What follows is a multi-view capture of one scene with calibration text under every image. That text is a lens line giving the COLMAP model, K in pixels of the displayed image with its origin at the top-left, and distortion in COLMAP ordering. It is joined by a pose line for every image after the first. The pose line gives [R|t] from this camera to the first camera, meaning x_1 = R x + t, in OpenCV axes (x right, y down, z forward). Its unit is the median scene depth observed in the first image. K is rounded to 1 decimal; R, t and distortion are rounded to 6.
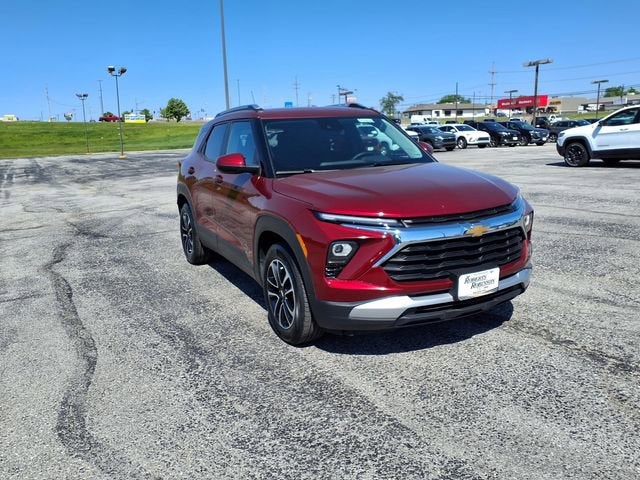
lens RADIAL K [[509.9, 0, 319.5], [0, 509.9, 238.7], [0, 0, 1]] dist [0.050231, -0.072206]
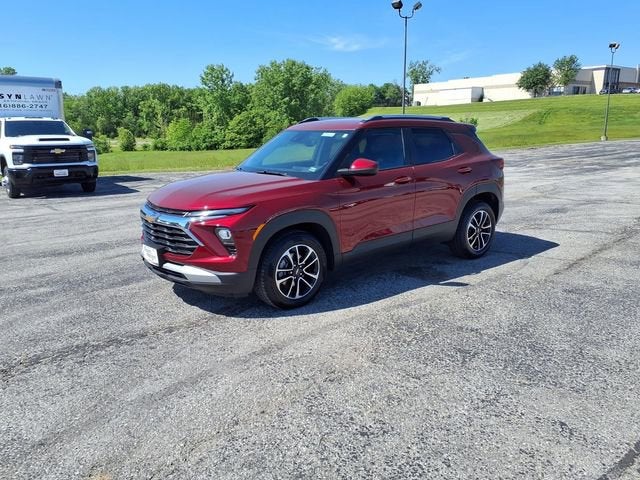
lens RADIAL K [[509.9, 0, 319.5], [0, 509.9, 238.7], [0, 0, 1]] dist [0.050231, -0.072206]
pose [[0.212722, 0.247797, -0.945170, 1.542411], [-0.194779, 0.958649, 0.207493, -0.306835], [0.957502, 0.139961, 0.252192, 0.937019]]
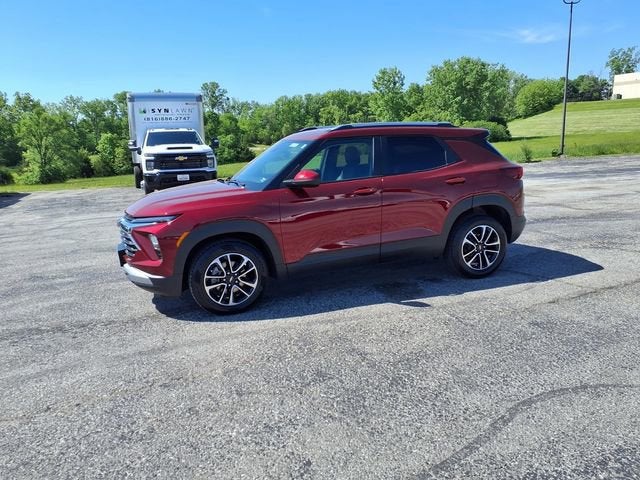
lens RADIAL K [[508.4, 0, 320.1], [0, 508.4, 242.4], [0, 0, 1]] dist [0.057091, -0.075563]
pose [[-0.117641, 0.253522, -0.960149, 1.563891], [-0.159713, 0.949447, 0.270265, -0.434975], [0.980129, 0.185142, -0.071204, 1.508649]]
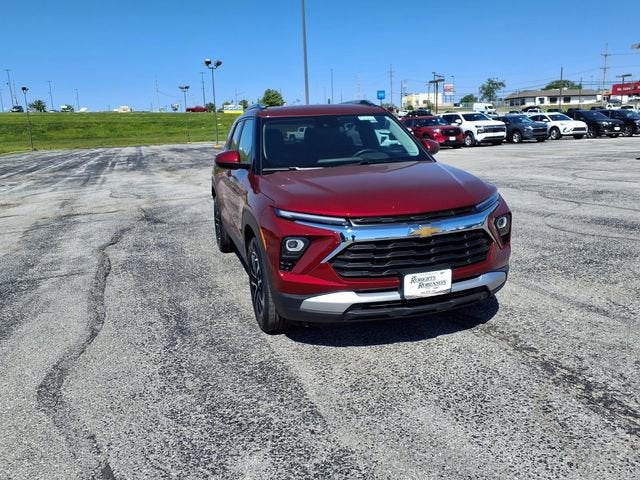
lens RADIAL K [[507.1, 0, 314.9], [0, 507.1, 249.5], [0, 0, 1]] dist [0.056635, -0.080147]
pose [[0.982415, 0.043176, -0.181652, 0.232169], [-0.035648, 0.998373, 0.044503, -0.015335], [0.183278, -0.037245, 0.982355, -0.020646]]
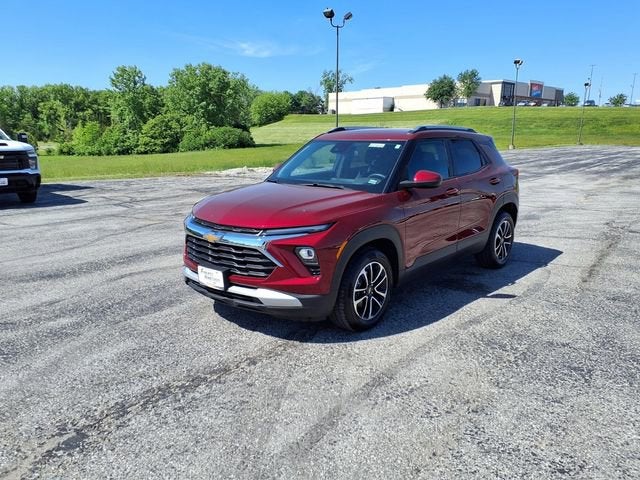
lens RADIAL K [[507.5, 0, 318.8], [0, 507.5, 239.9], [0, 0, 1]] dist [0.055347, -0.074672]
pose [[0.367317, 0.233889, -0.900208, 1.356480], [-0.205135, 0.964404, 0.166865, -0.244524], [0.907192, 0.123372, 0.402221, 0.616444]]
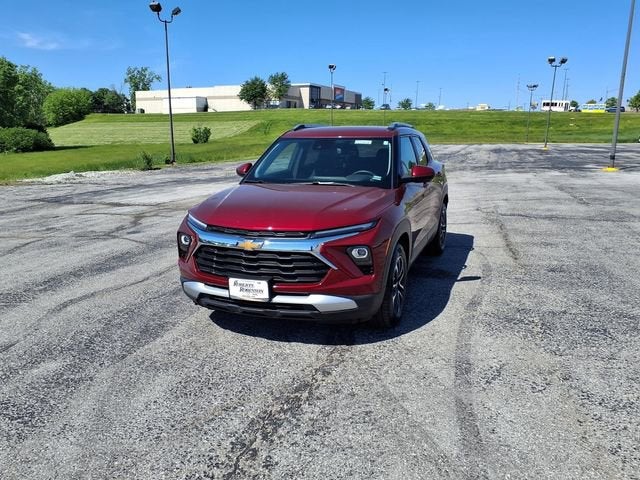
lens RADIAL K [[508.4, 0, 325.1], [0, 508.4, 239.0], [0, 0, 1]] dist [0.046356, -0.064835]
pose [[0.676350, 0.187903, -0.712210, 1.083760], [-0.171912, 0.980480, 0.095424, -0.149681], [0.716238, 0.057898, 0.695450, 0.254159]]
